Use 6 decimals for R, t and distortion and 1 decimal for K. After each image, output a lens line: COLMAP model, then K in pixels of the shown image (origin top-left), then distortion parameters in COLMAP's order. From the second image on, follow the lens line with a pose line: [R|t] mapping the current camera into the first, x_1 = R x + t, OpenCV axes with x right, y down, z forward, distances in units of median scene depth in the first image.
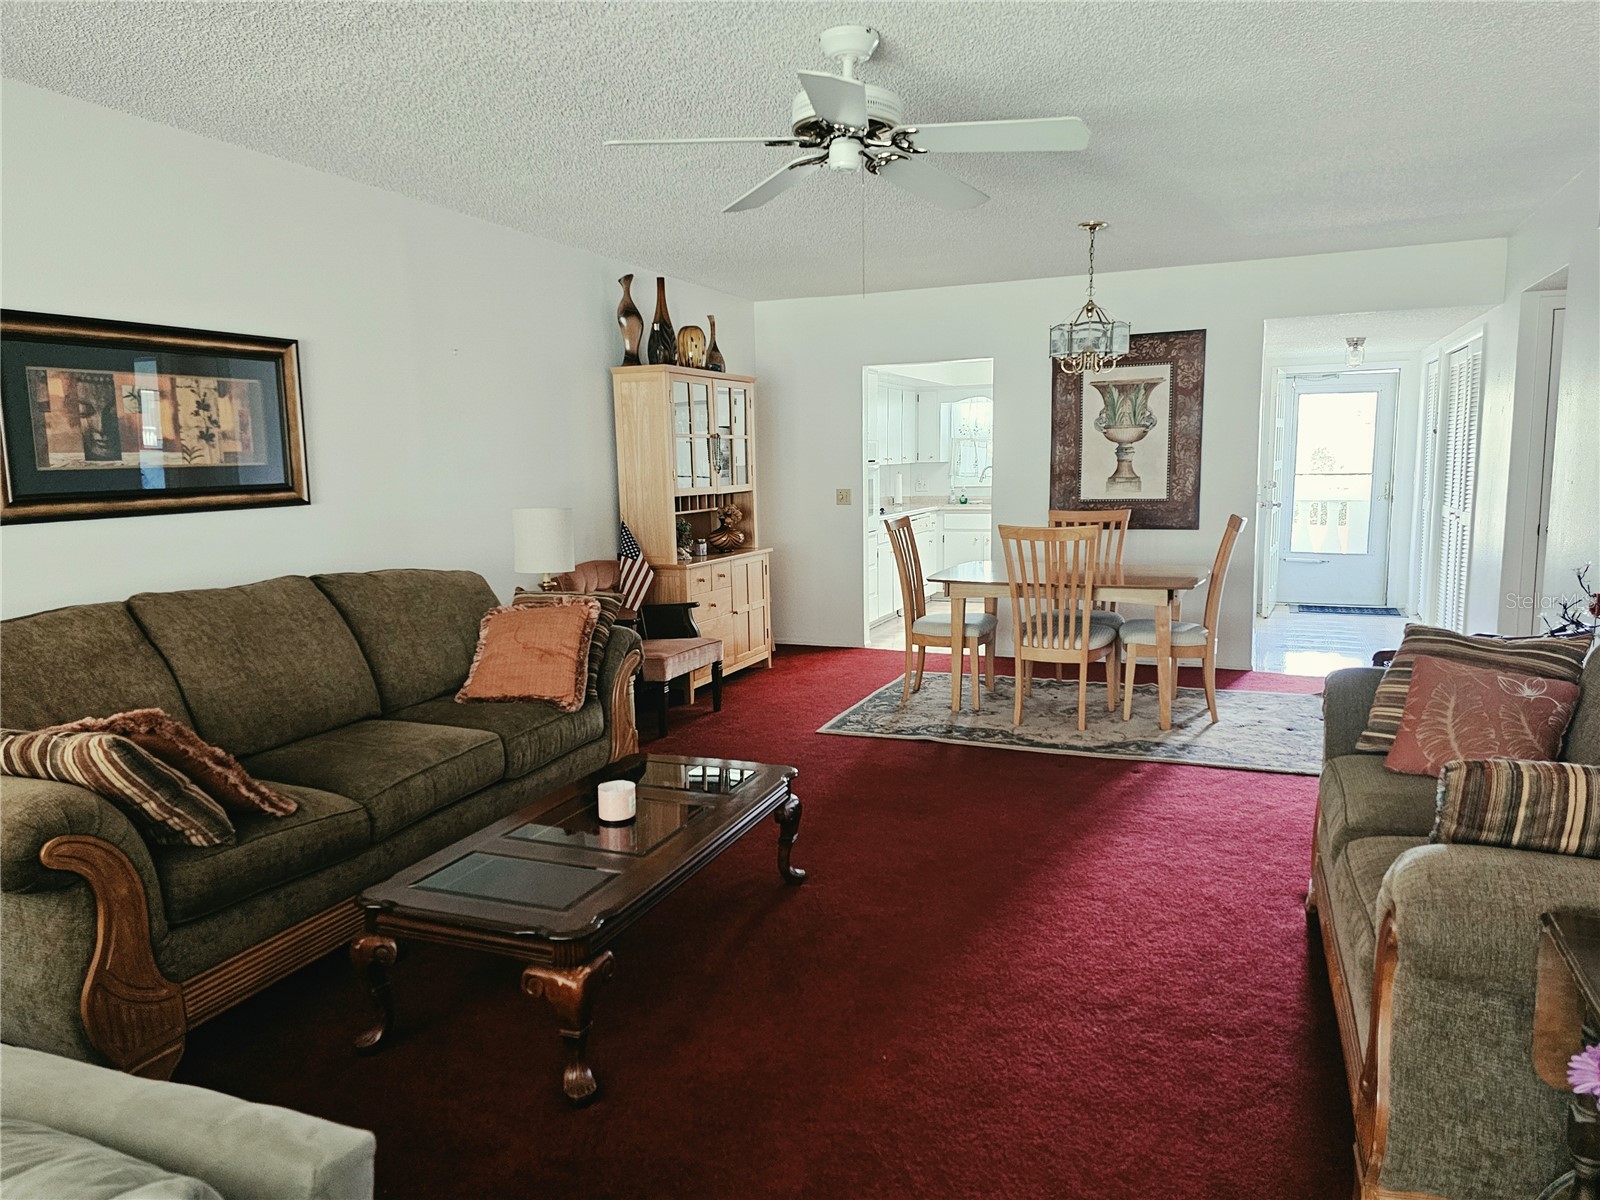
lens RADIAL K [[1067.8, 0, 789.7], [0, 1067.8, 608.0], [0, 0, 1]] dist [0.074115, -0.067856]
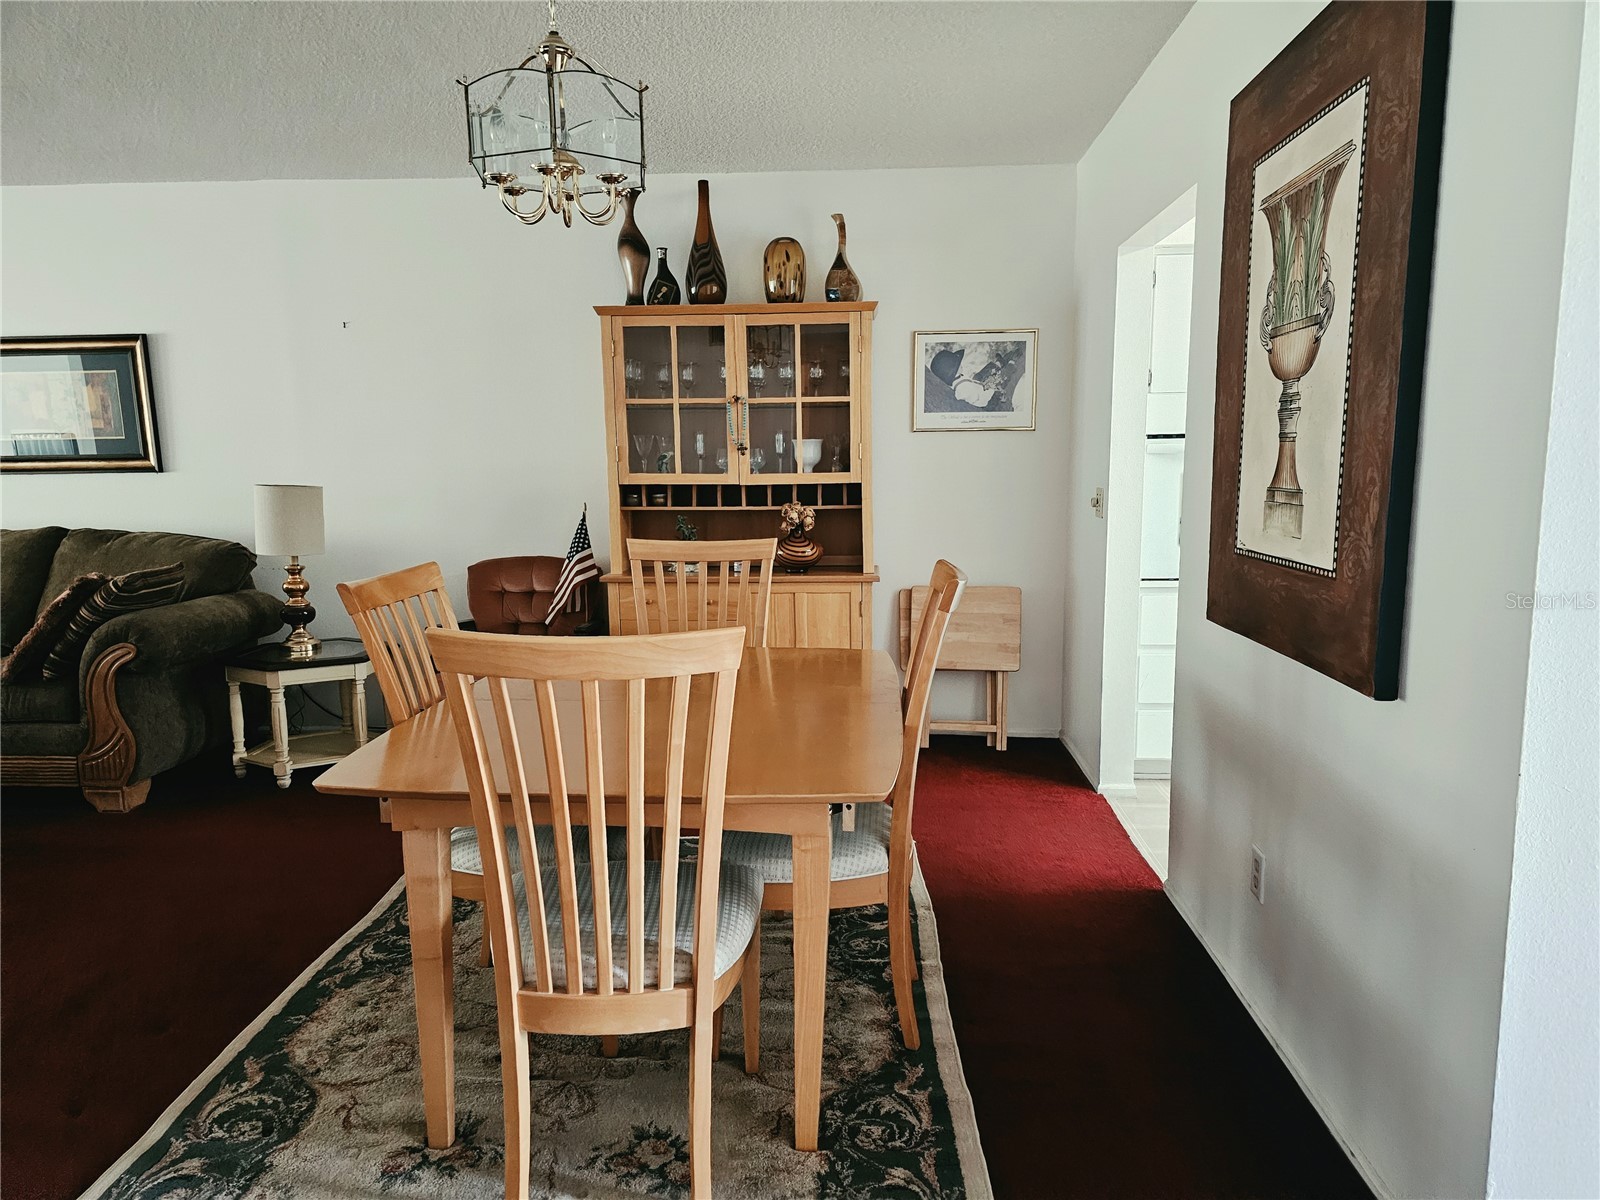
lens RADIAL K [[1067.8, 0, 805.7], [0, 1067.8, 618.0], [0, 0, 1]] dist [0.074115, -0.067856]
pose [[0.339525, 0.157624, -0.927296, 0.618907], [-0.127813, 0.984446, 0.120540, -0.114645], [0.931873, 0.077594, 0.354390, 0.830393]]
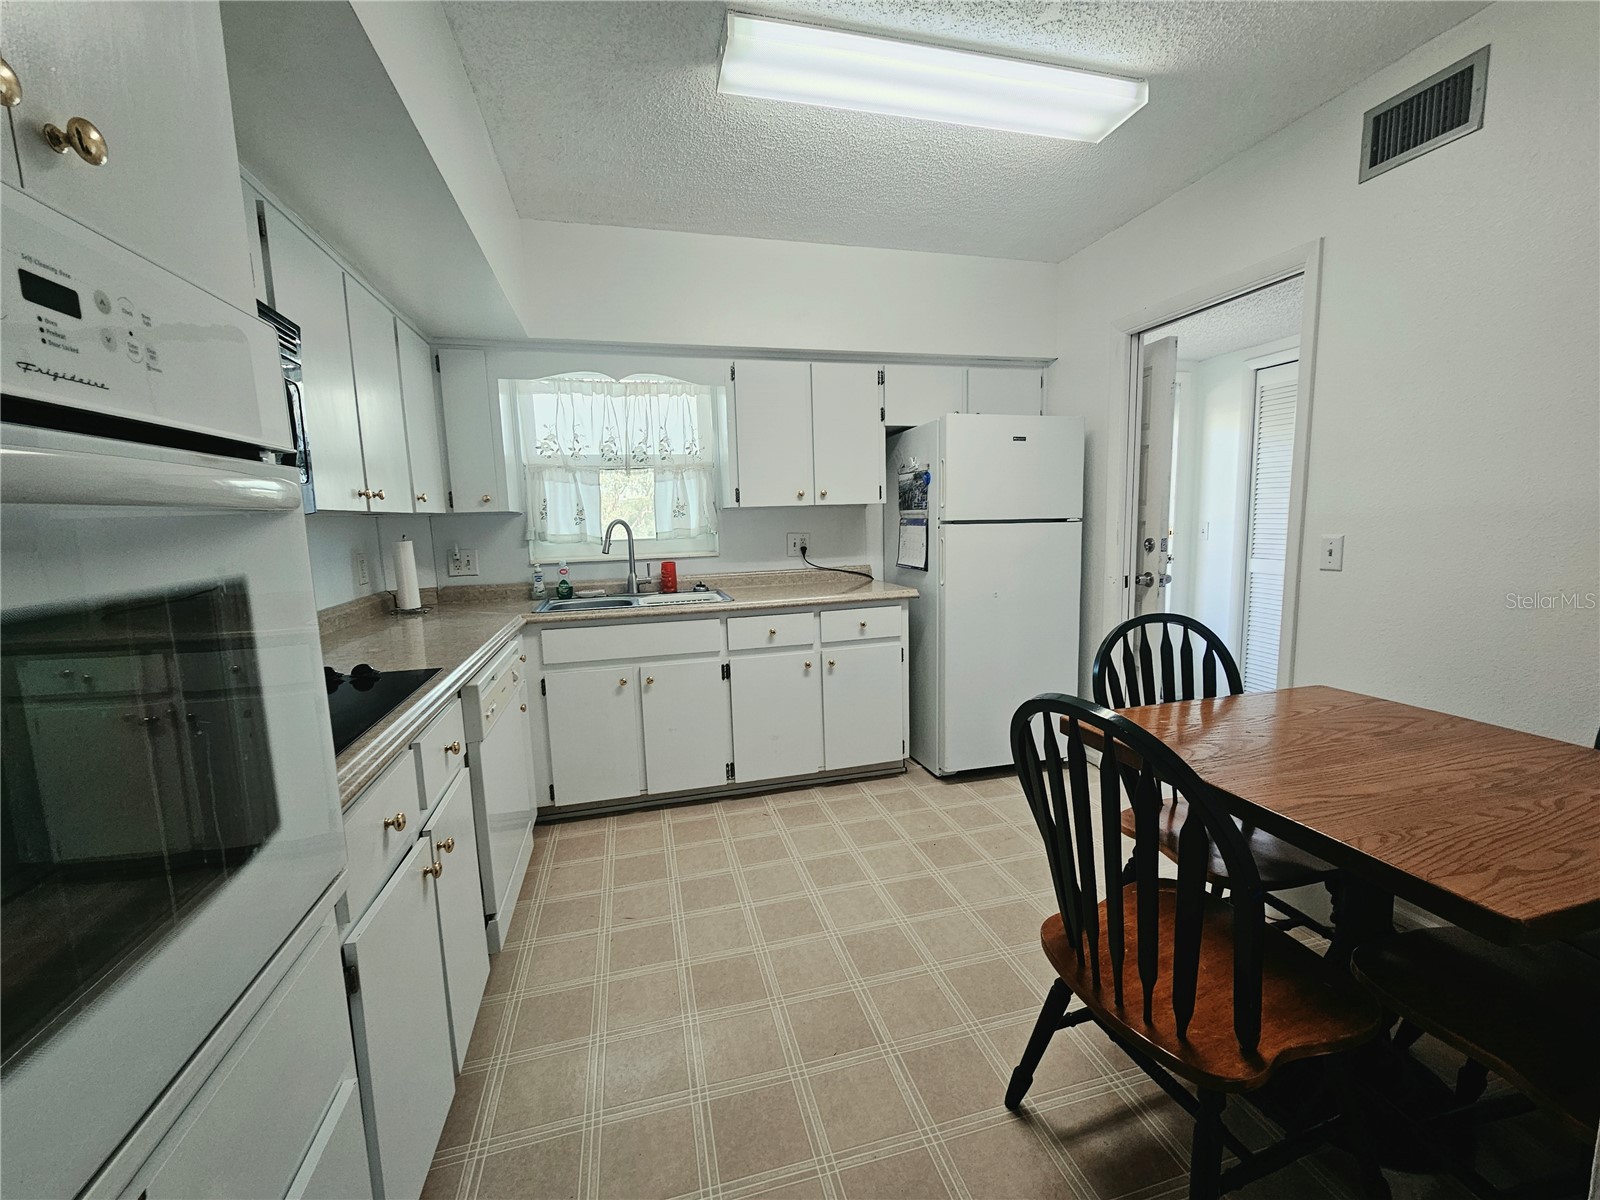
lens RADIAL K [[655.1, 0, 802.1], [0, 655.1, 606.1], [0, 0, 1]] dist [0.000387, -0.000784]
pose [[0.785987, -0.086373, 0.612180, 0.109752], [0.096928, 0.995163, 0.015961, -0.149280], [-0.610598, 0.046792, 0.790557, 1.183962]]
